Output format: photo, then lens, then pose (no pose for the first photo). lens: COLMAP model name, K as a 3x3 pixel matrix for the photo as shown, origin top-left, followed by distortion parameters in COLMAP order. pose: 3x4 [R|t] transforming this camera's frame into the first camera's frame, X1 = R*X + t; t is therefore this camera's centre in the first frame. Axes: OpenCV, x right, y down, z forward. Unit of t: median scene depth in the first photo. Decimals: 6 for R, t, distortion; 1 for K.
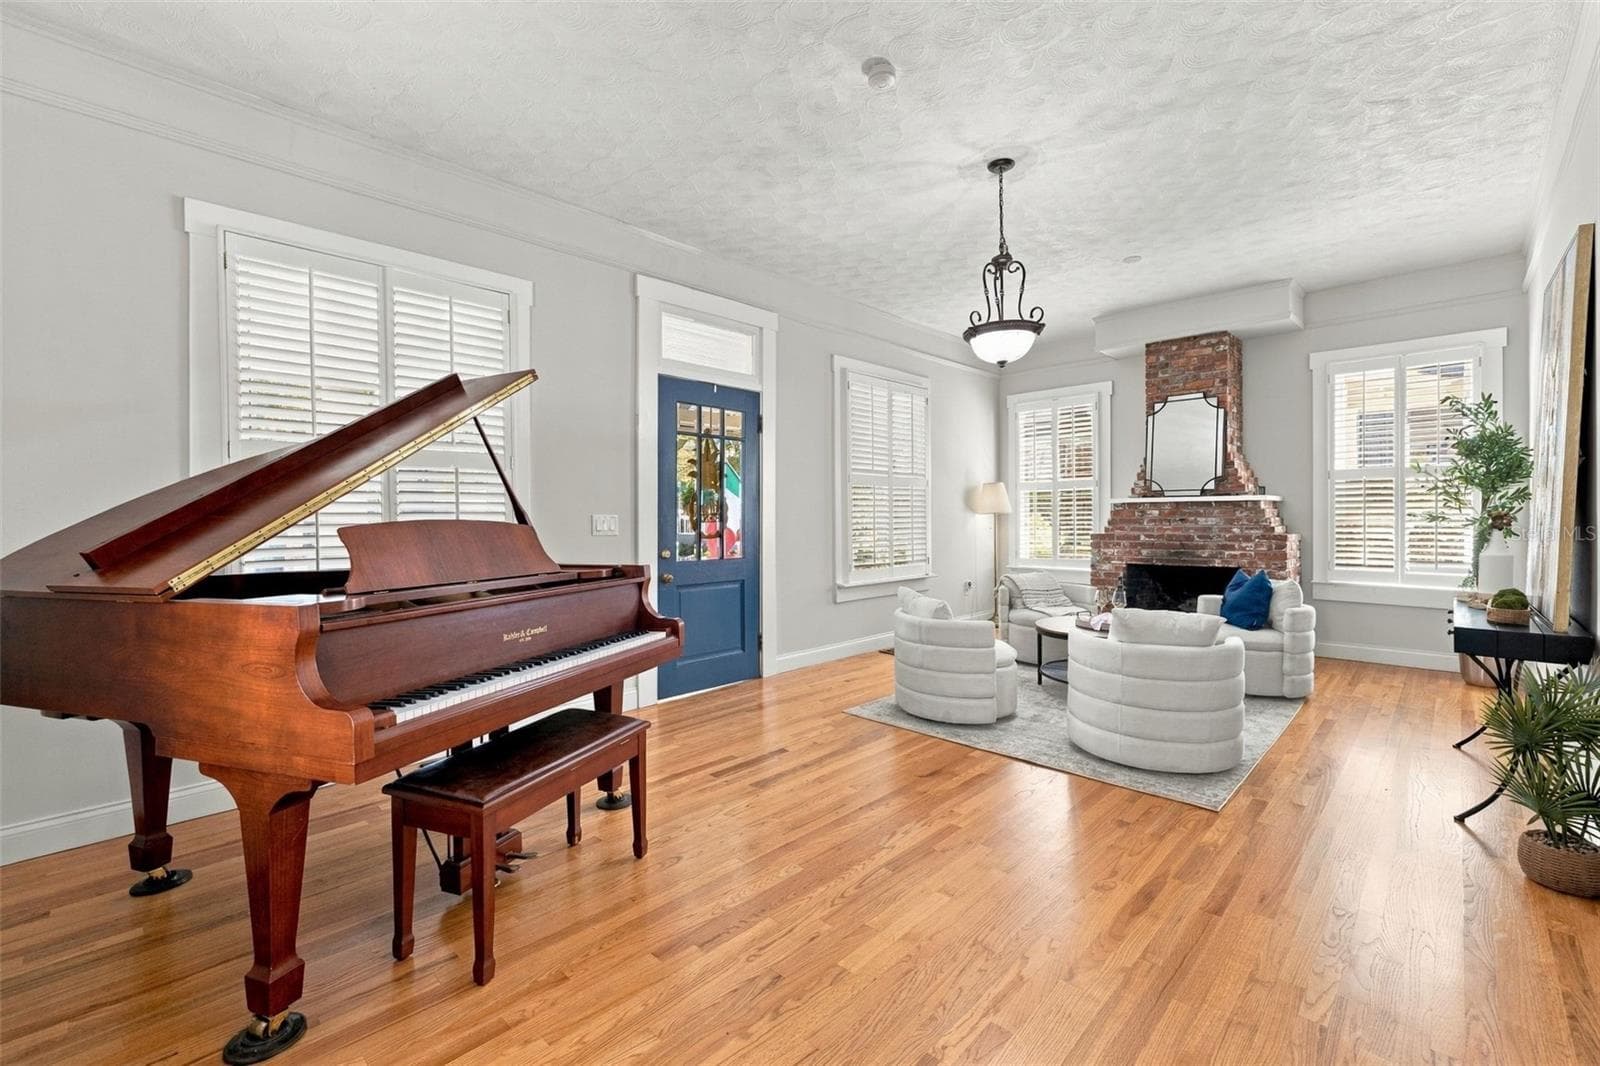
lens RADIAL K [[672.1, 0, 796.8], [0, 672.1, 520.7], [0, 0, 1]] dist [-0.002075, -0.000093]
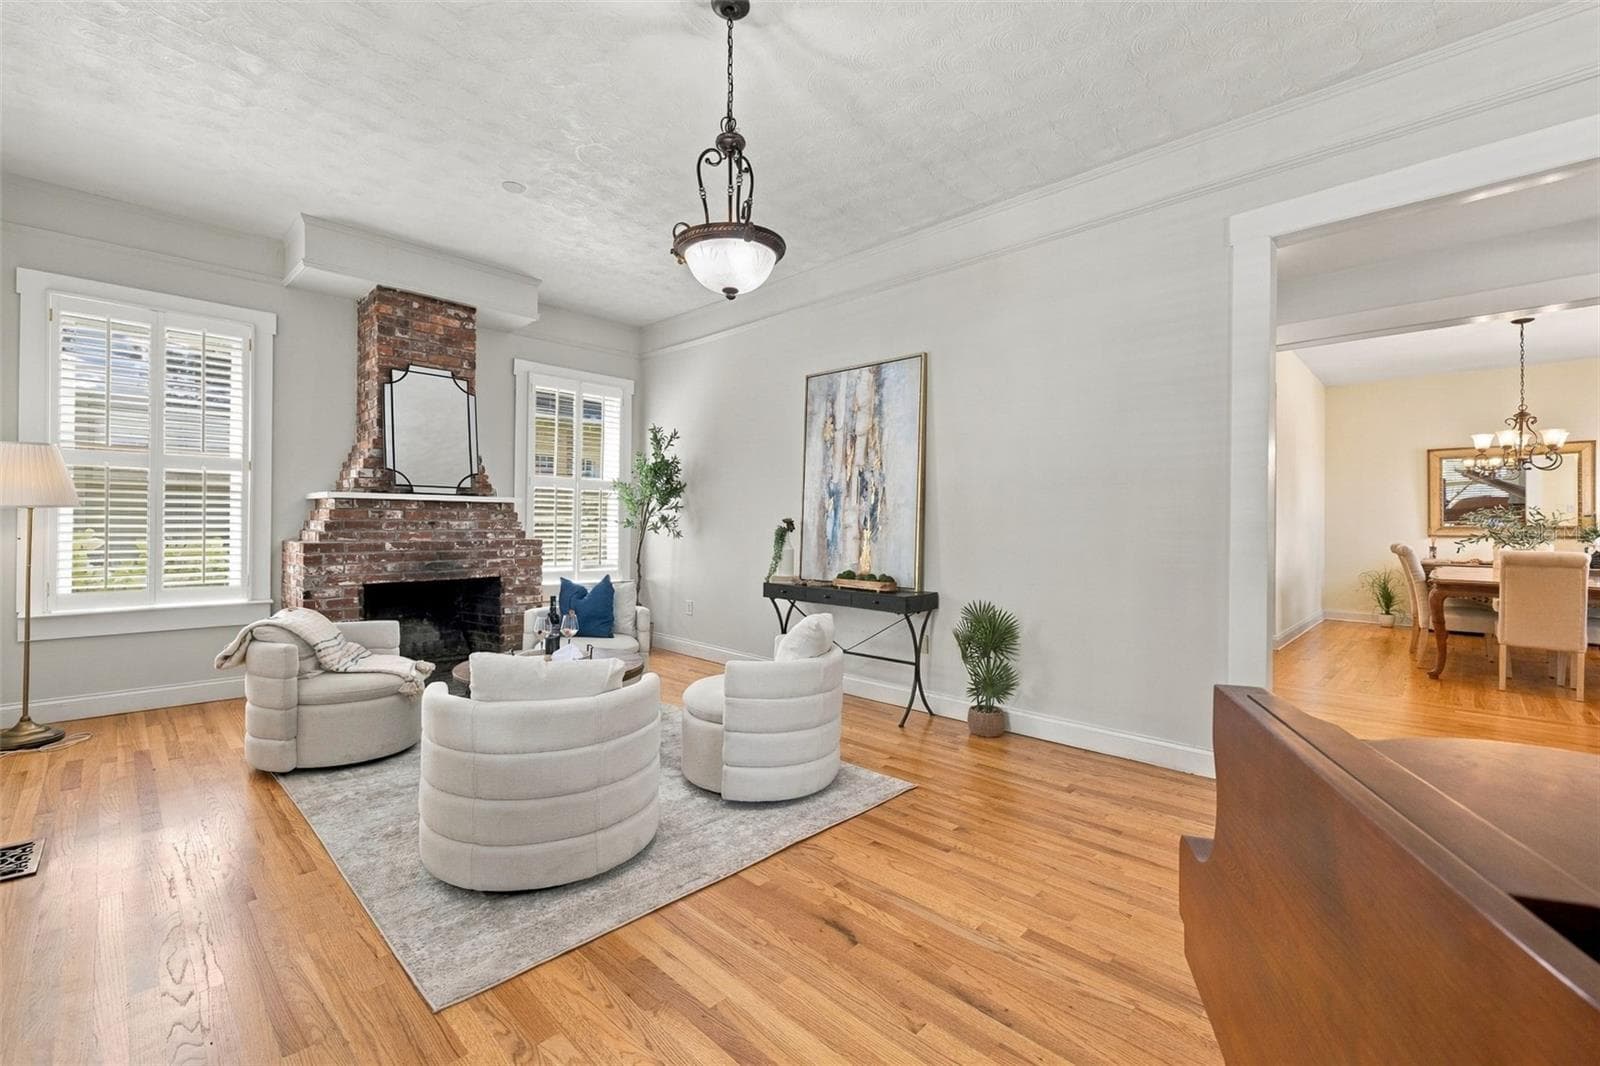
lens RADIAL K [[672.1, 0, 796.8], [0, 672.1, 520.7], [0, 0, 1]] dist [-0.002075, -0.000093]
pose [[-0.004293, 0.011504, 0.999925, -0.232609], [-0.002231, 0.999931, -0.011514, 0.003867], [-0.999988, -0.002280, -0.004267, 0.573644]]
